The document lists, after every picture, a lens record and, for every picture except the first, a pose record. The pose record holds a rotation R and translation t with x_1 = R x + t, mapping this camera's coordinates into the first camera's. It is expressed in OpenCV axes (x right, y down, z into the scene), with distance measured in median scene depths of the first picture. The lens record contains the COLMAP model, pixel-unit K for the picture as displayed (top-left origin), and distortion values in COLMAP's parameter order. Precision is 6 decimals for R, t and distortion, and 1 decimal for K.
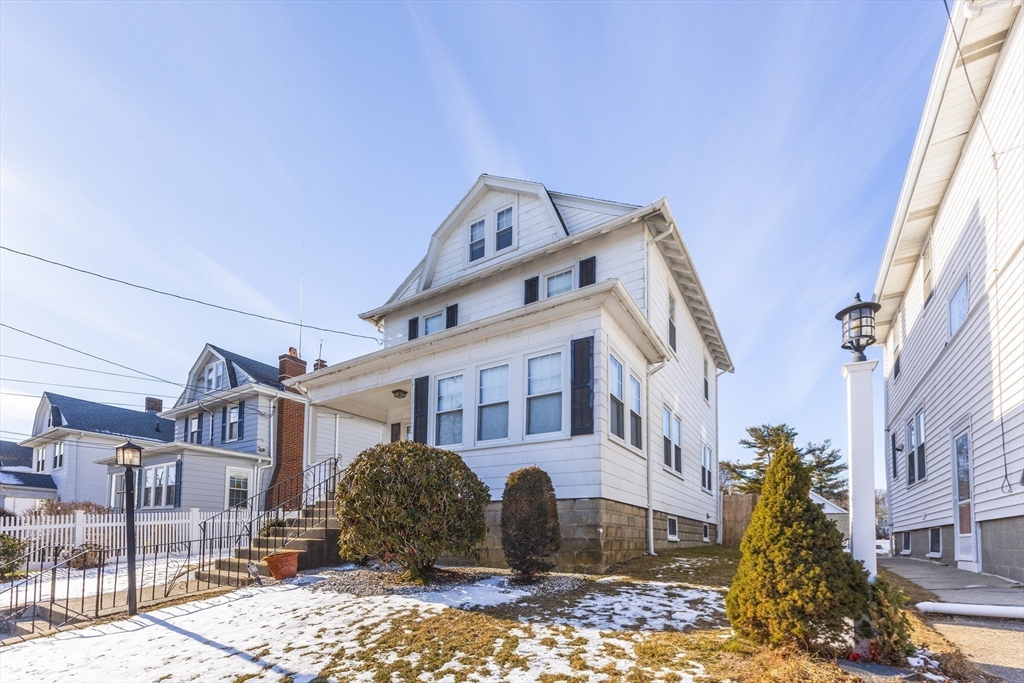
lens RADIAL K [[402.9, 0, 512.7], [0, 402.9, 343.6], [0, 0, 1]] dist [-0.000086, 0.000138]
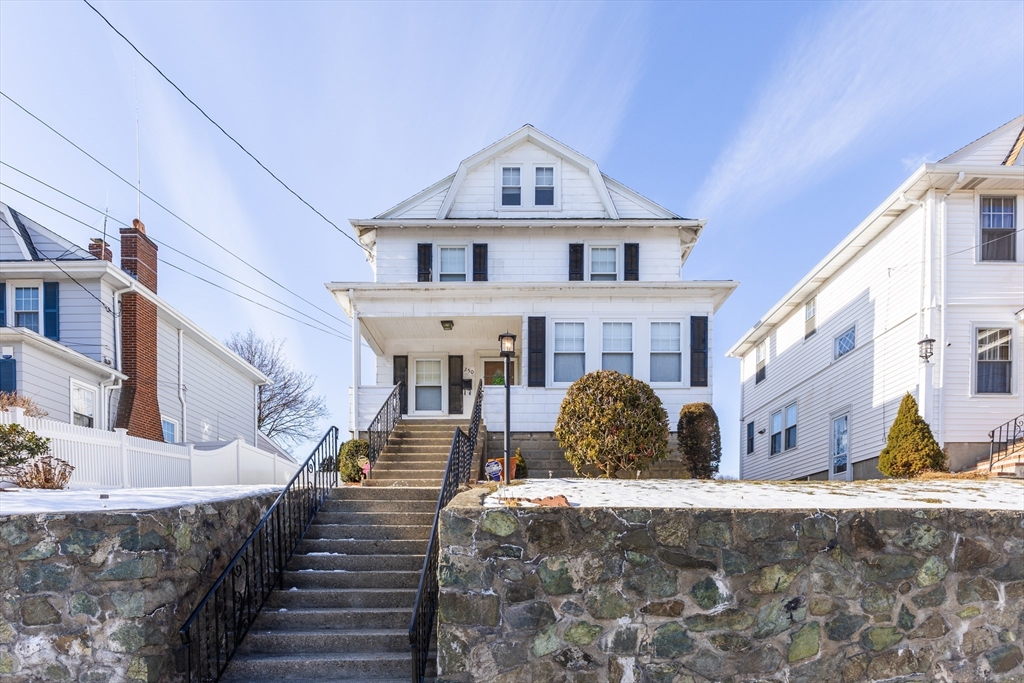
lens RADIAL K [[509.3, 0, 512.8], [0, 509.3, 291.6], [0, 0, 1]] dist [0.004812, 0.000281]
pose [[0.840138, 0.227724, 0.492250, -0.750478], [-0.215946, 0.972993, -0.081562, 0.111532], [-0.497529, -0.037776, 0.866624, -0.101667]]
